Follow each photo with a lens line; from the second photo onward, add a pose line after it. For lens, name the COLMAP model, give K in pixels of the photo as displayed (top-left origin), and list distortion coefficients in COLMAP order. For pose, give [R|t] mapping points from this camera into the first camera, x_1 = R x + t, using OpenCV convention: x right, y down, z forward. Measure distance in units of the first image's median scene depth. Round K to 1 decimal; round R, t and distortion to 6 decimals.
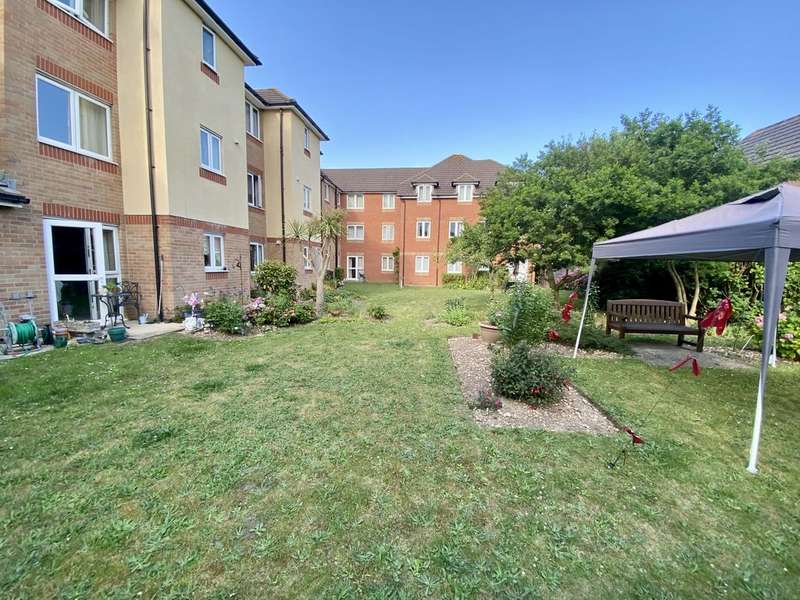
lens RADIAL K [[325.8, 0, 397.9], [0, 325.8, 302.3], [0, 0, 1]] dist [0.014011, -0.018572]
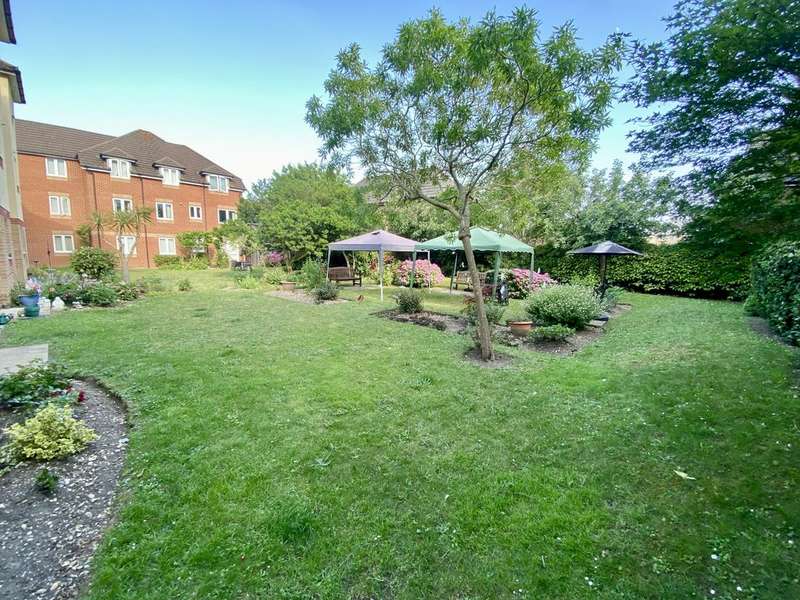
lens RADIAL K [[325.8, 0, 397.9], [0, 325.8, 302.3], [0, 0, 1]] dist [0.014011, -0.018572]
pose [[0.586630, -0.125954, 0.800001, -0.249558], [0.074351, 0.992036, 0.101667, 0.009269], [-0.806435, -0.000160, 0.591323, -0.194378]]
